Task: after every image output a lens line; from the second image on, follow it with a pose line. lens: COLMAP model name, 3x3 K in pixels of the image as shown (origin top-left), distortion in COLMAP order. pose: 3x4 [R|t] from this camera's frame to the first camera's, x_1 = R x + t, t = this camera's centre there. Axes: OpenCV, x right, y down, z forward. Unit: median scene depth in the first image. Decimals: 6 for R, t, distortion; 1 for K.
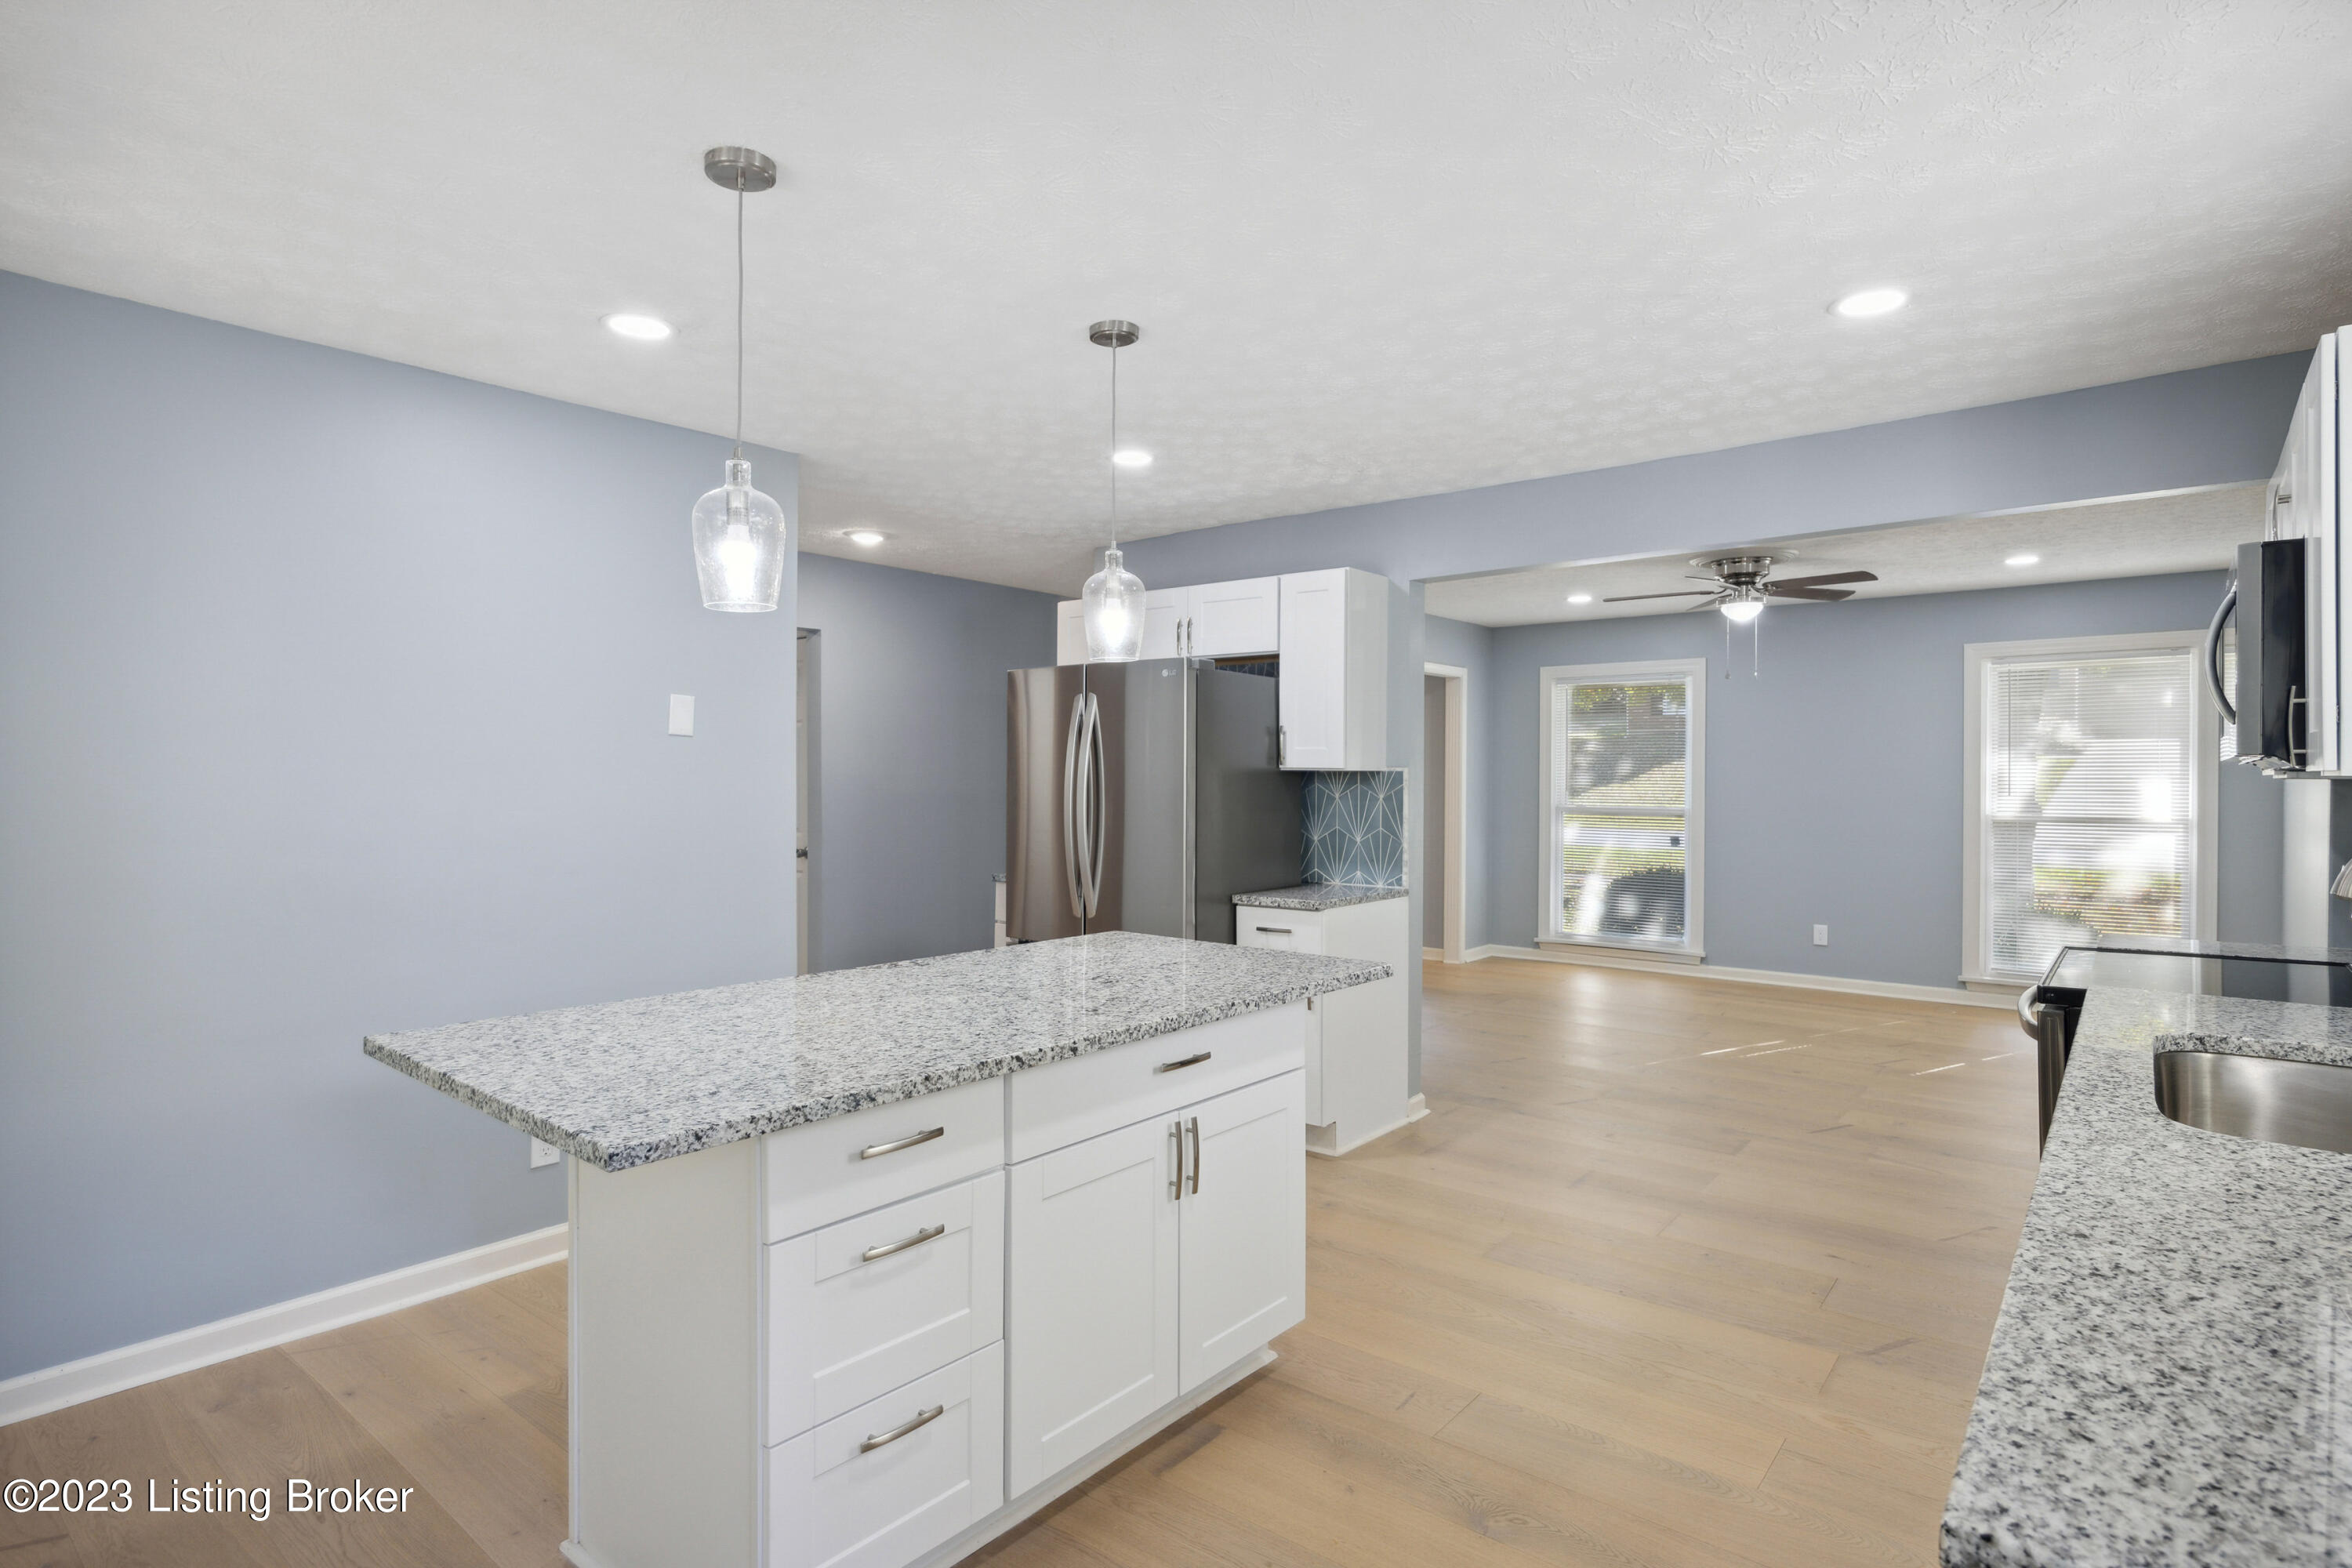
lens RADIAL K [[1189.6, 0, 1193.3], [0, 1189.6, 786.3], [0, 0, 1]] dist [0.000215, 0.000016]
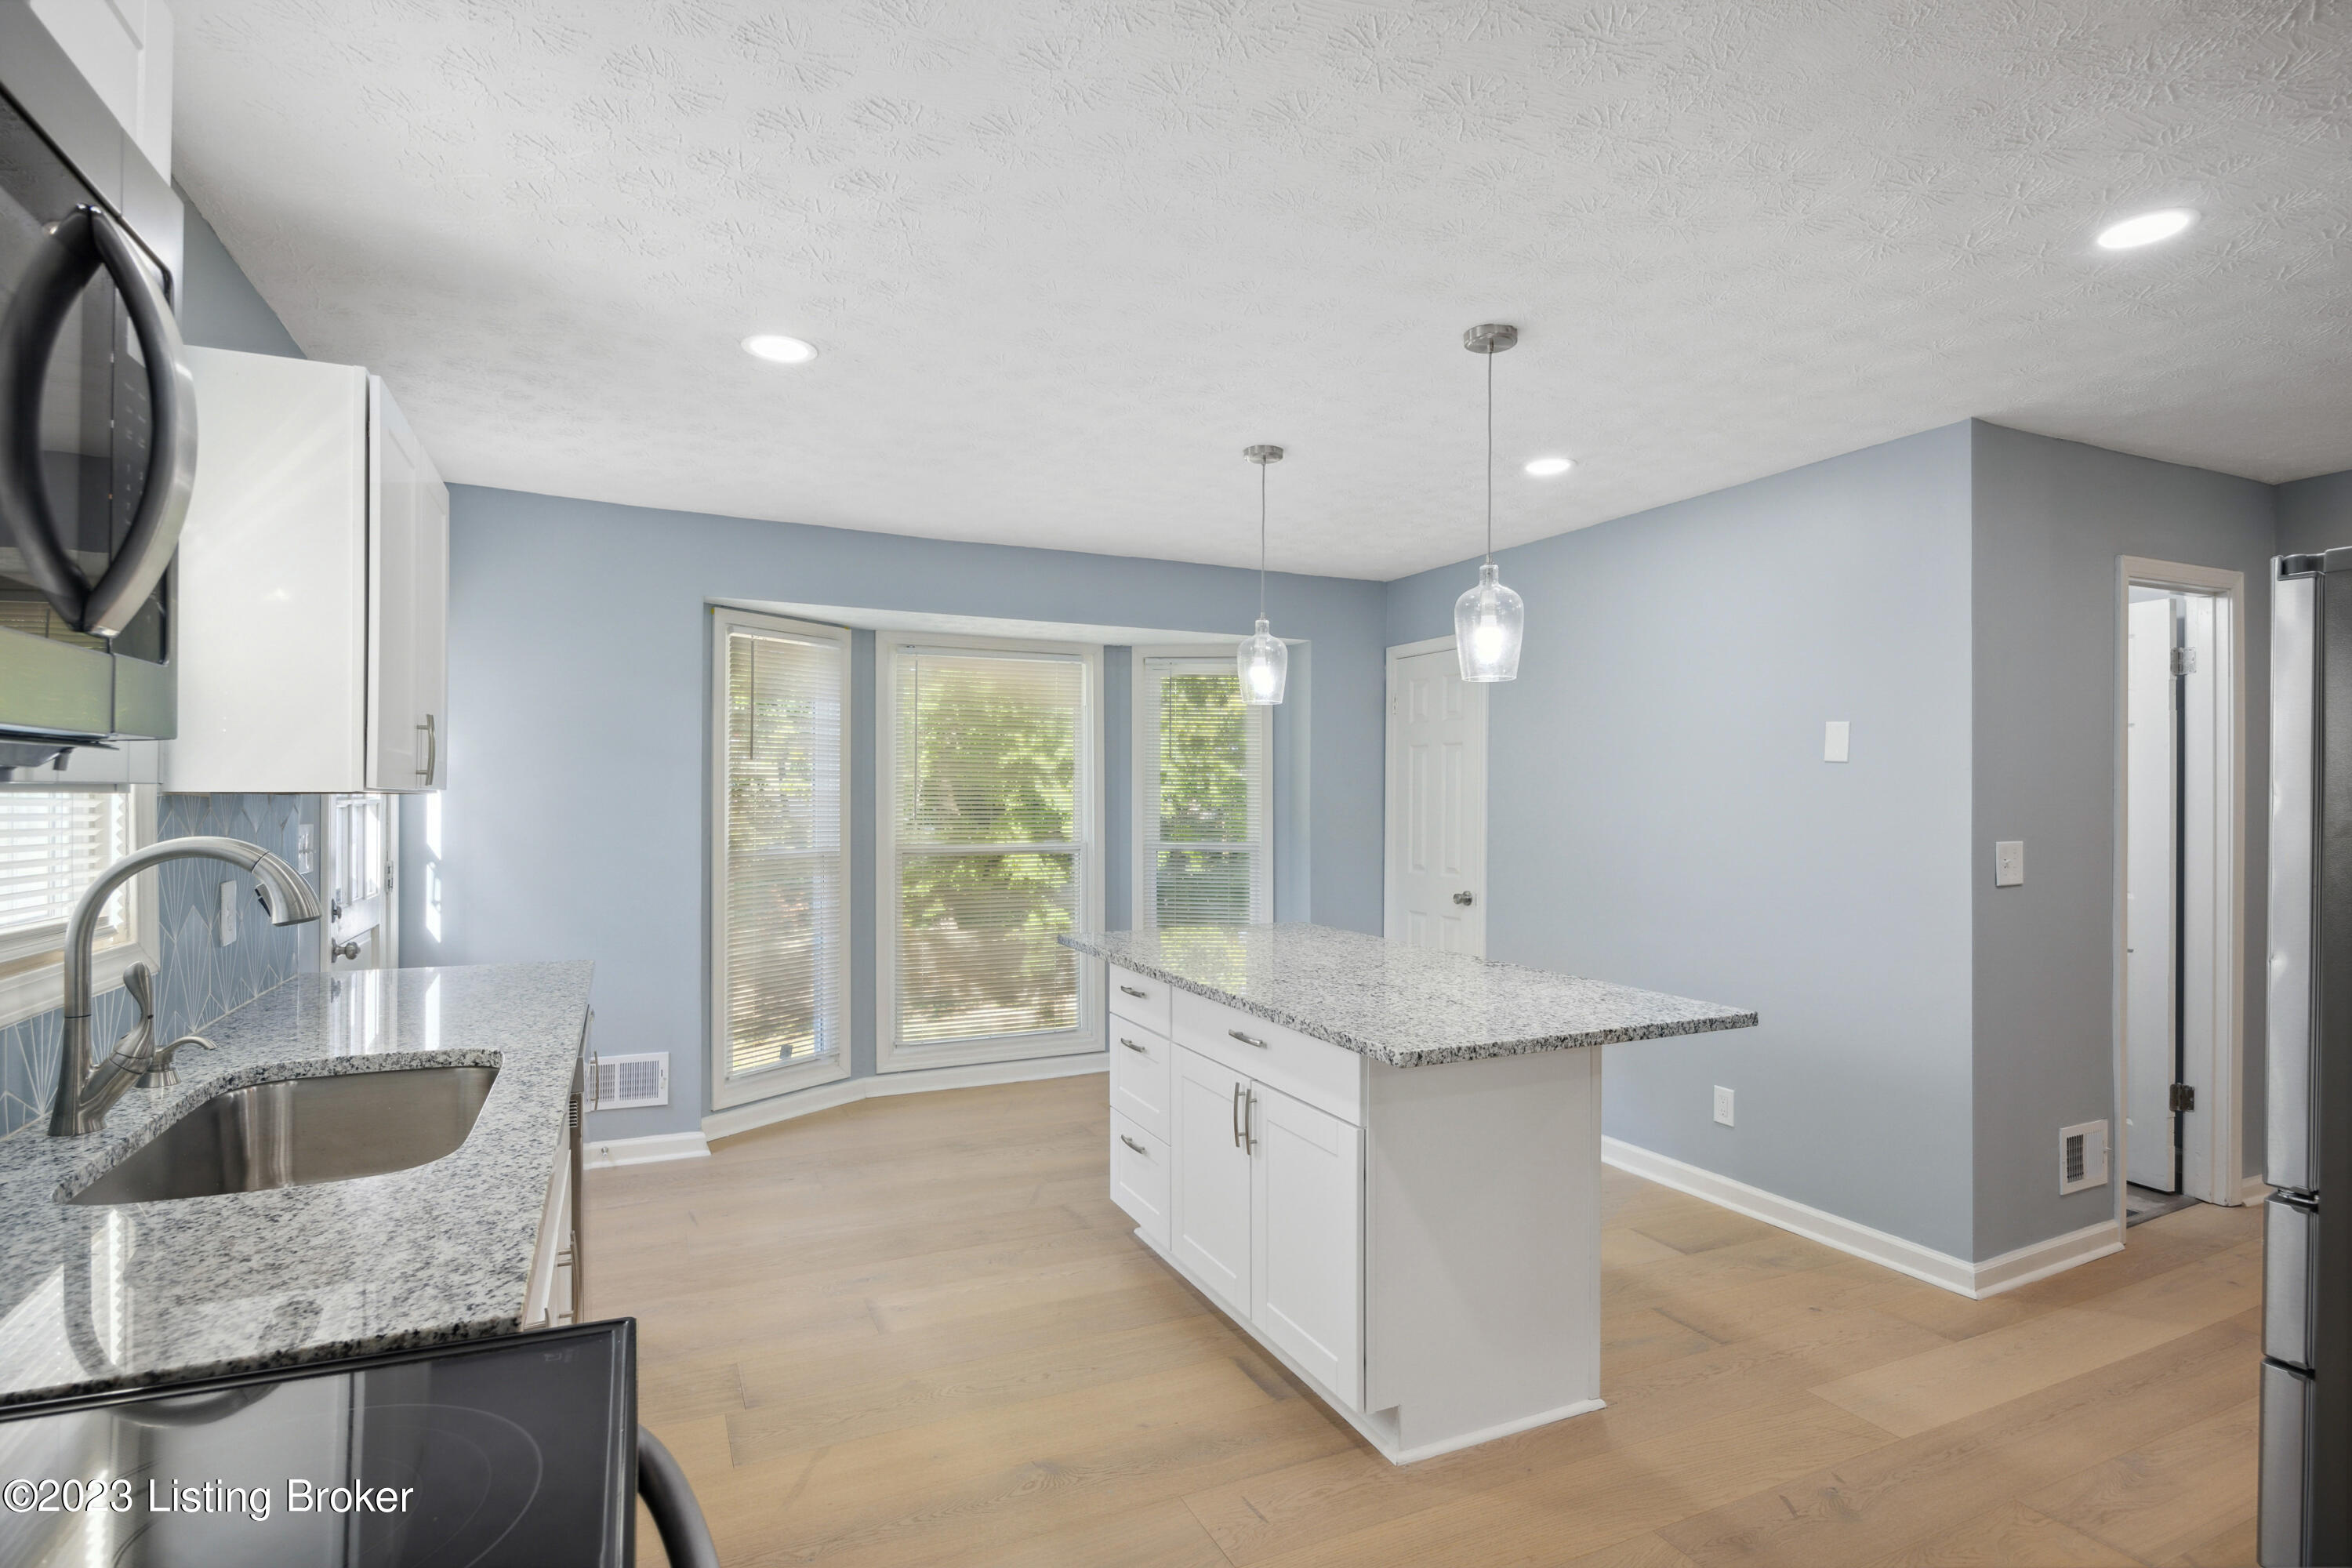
lens RADIAL K [[1189.6, 0, 1191.8], [0, 1189.6, 784.7], [0, 0, 1]] dist [0.000215, 0.000016]
pose [[-0.436870, -0.010254, -0.899466, 1.062915], [-0.013468, 0.999898, -0.004857, -0.016572], [0.899424, 0.009992, -0.436963, 1.424751]]
